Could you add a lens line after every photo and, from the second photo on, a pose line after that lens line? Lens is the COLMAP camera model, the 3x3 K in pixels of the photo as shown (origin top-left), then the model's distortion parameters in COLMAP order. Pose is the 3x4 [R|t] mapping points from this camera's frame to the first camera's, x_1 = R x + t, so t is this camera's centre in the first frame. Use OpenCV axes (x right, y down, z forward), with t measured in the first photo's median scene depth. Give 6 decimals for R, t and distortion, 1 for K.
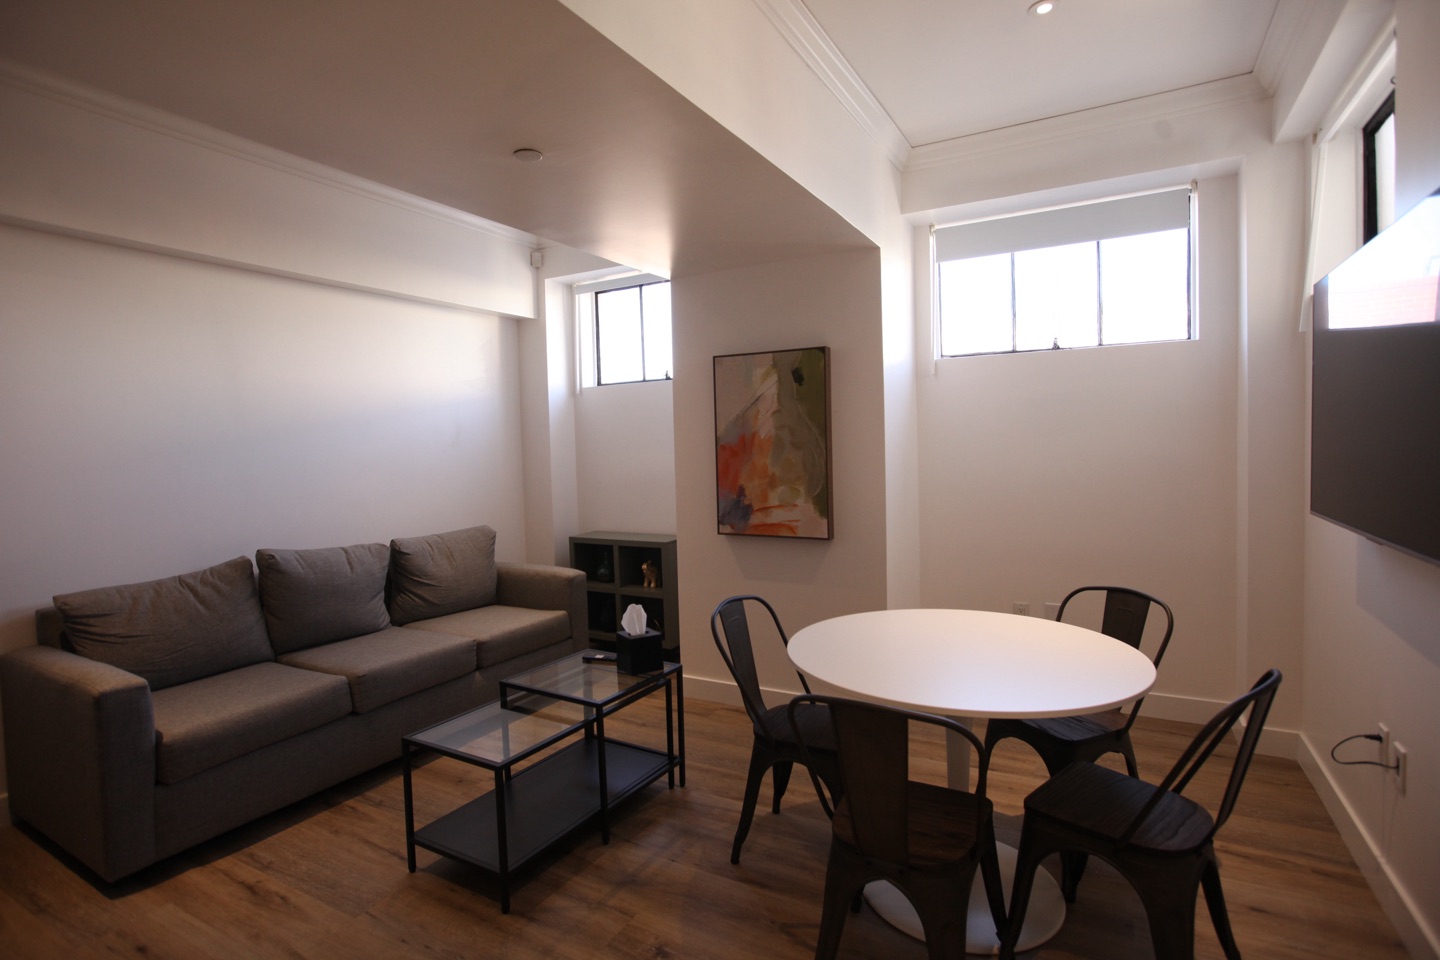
lens RADIAL K [[743.7, 0, 683.2], [0, 743.7, 482.5], [0, 0, 1]] dist [-0.035323, 0.008295]
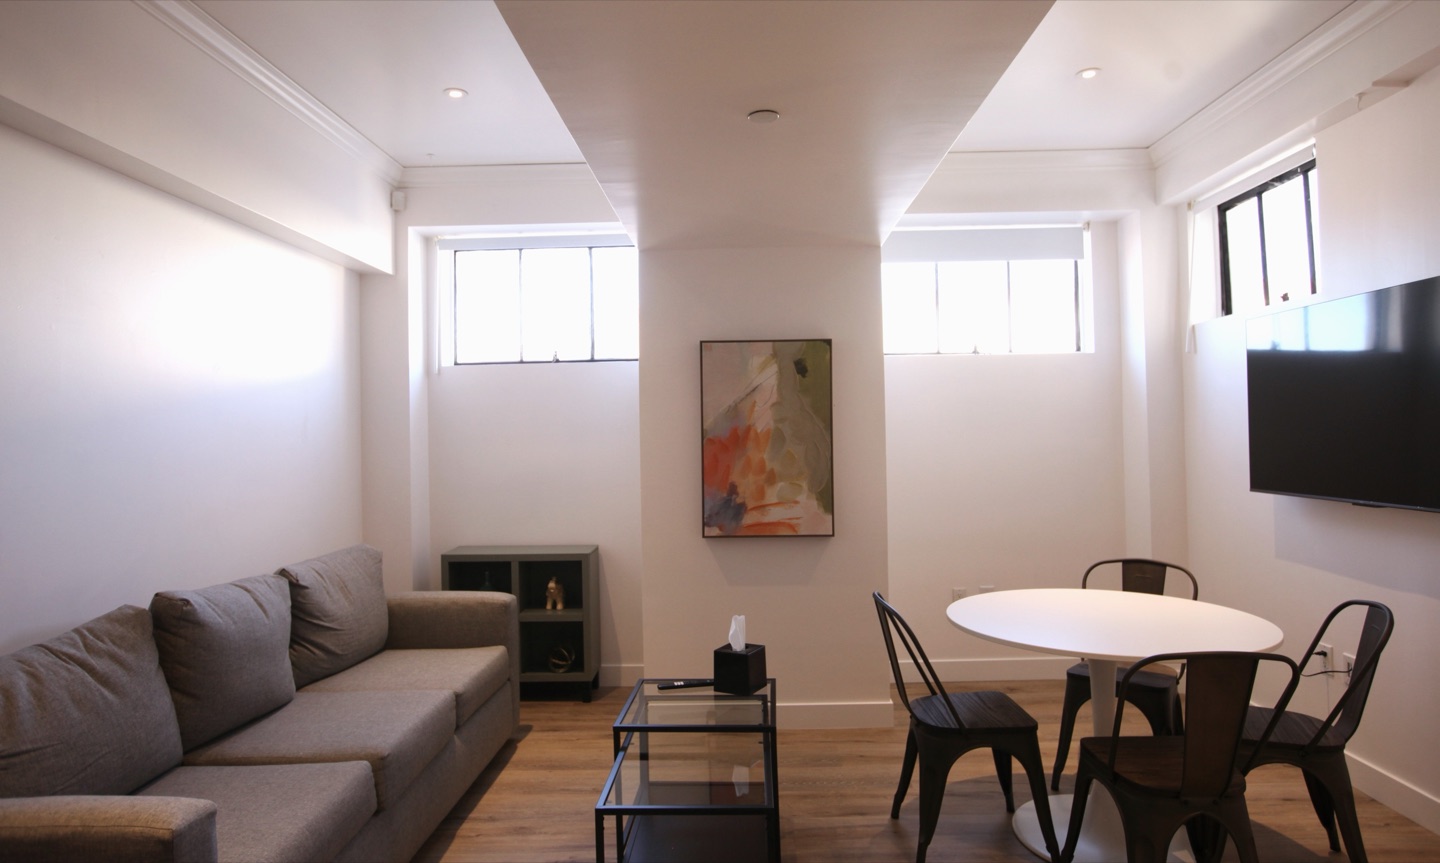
lens RADIAL K [[854.6, 0, 759.8], [0, 854.6, 419.4], [0, 0, 1]] dist [-0.026115, 0.016720]
pose [[0.865173, 0.017714, 0.501161, -0.427248], [0.021036, 0.997214, -0.071563, 0.002615], [-0.501032, 0.072457, 0.862390, 0.067603]]
